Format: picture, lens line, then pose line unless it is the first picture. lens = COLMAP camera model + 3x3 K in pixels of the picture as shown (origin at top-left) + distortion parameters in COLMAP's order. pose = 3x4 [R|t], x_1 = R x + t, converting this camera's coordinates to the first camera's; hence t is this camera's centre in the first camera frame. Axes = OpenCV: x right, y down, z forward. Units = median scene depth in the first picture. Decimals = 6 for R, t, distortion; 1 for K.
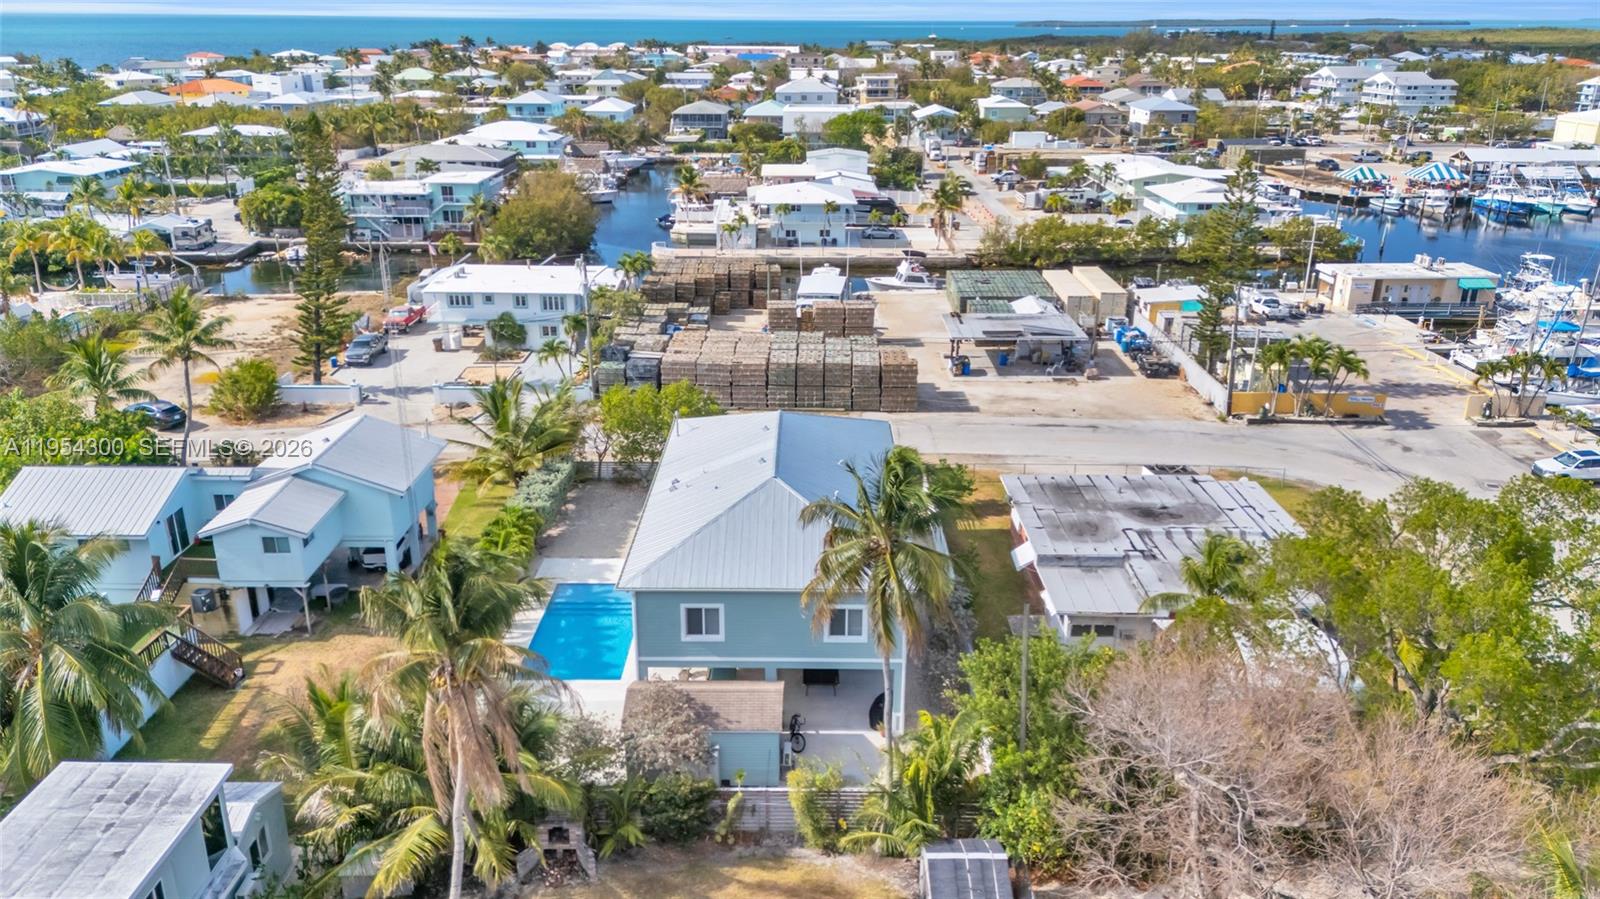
lens RADIAL K [[1192.8, 0, 799.5], [0, 1192.8, 446.6], [0, 0, 1]] dist [0.049129, -0.015673]
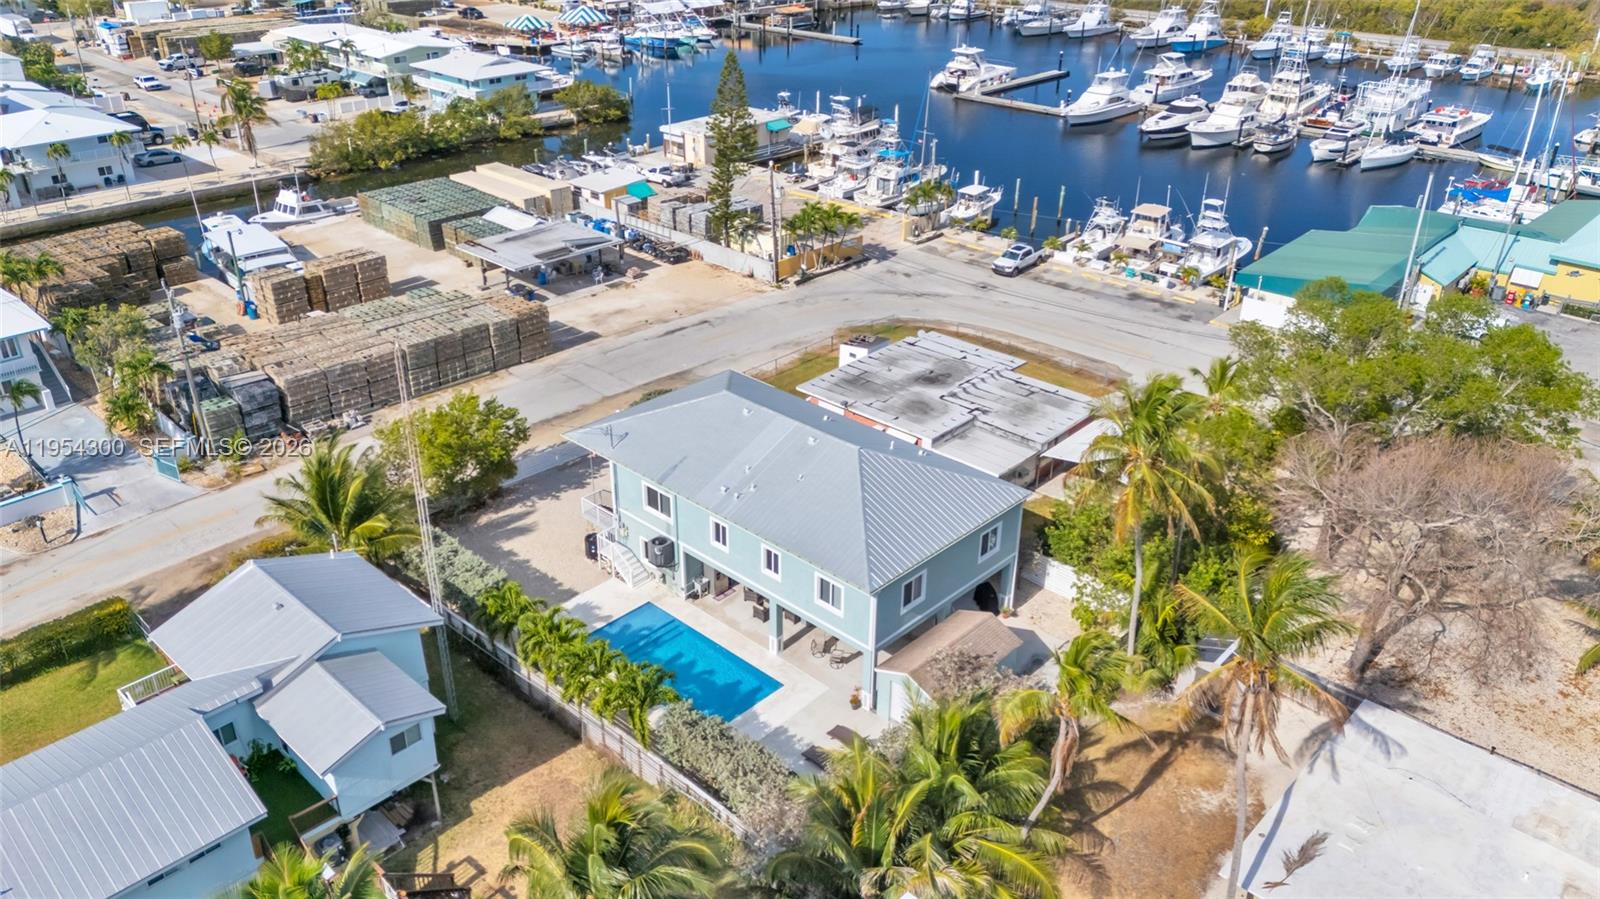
lens RADIAL K [[1192.8, 0, 798.0], [0, 1192.8, 455.4], [0, 0, 1]] dist [0.049129, -0.015673]
pose [[0.682170, -0.336697, 0.649060, -0.402111], [0.239298, 0.941592, 0.236942, -0.125265], [-0.690928, -0.006316, 0.722896, 0.130783]]
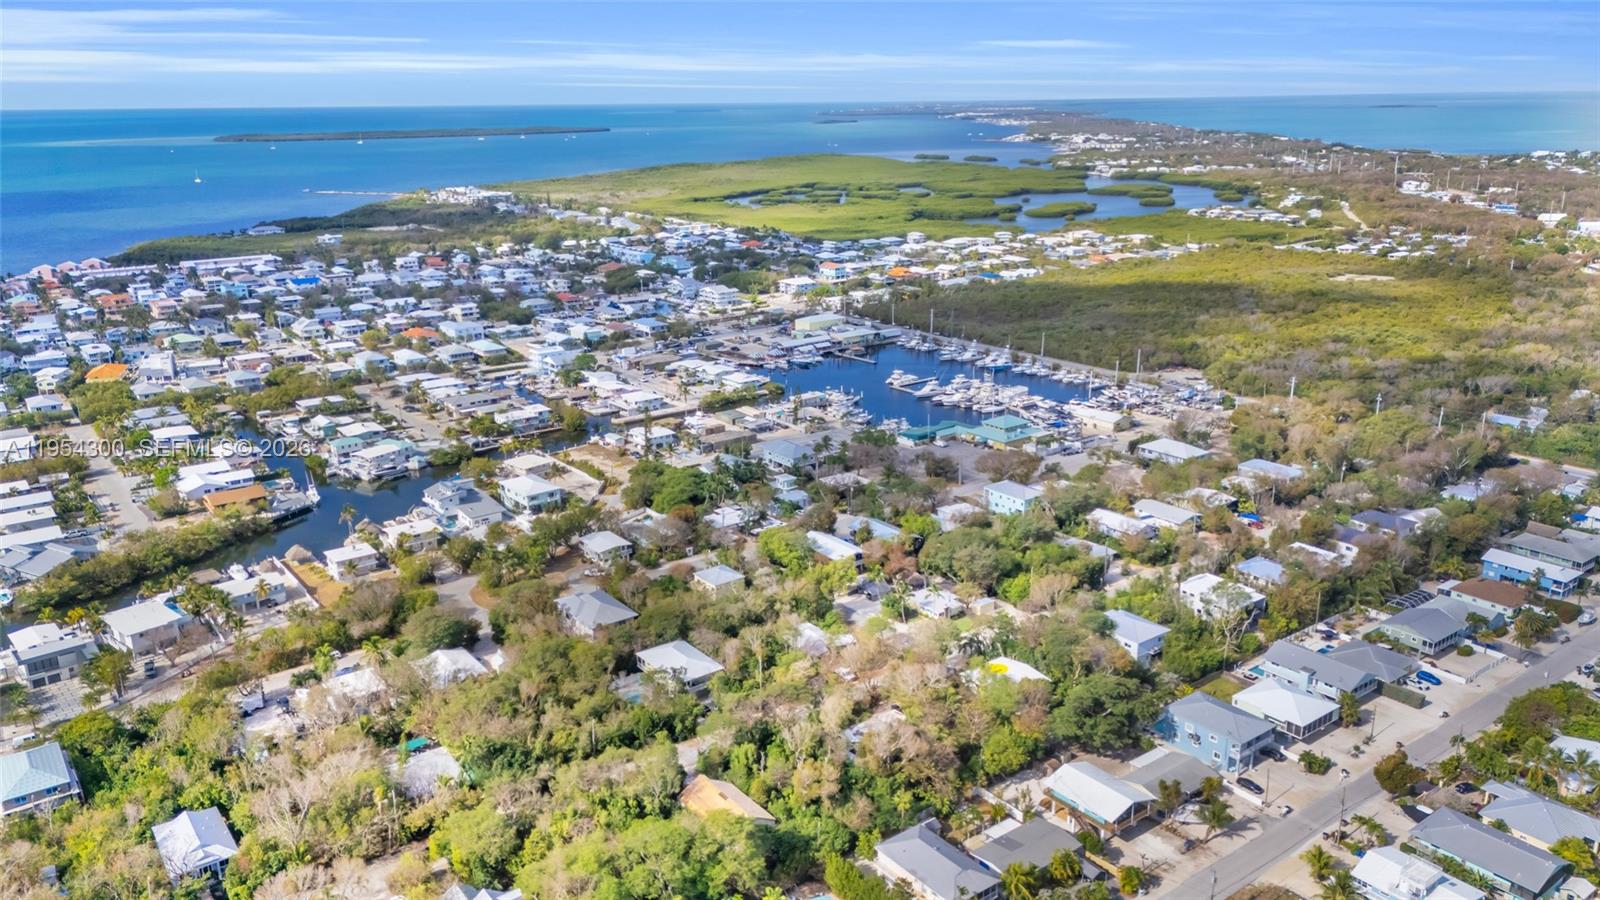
lens RADIAL K [[1192.8, 0, 803.7], [0, 1192.8, 450.1], [0, 0, 1]] dist [0.049129, -0.015673]
pose [[0.793089, -0.182593, 0.581094, -2.547923], [0.215269, 0.976468, 0.013026, -0.019068], [-0.569798, 0.114761, 0.813732, -3.074039]]
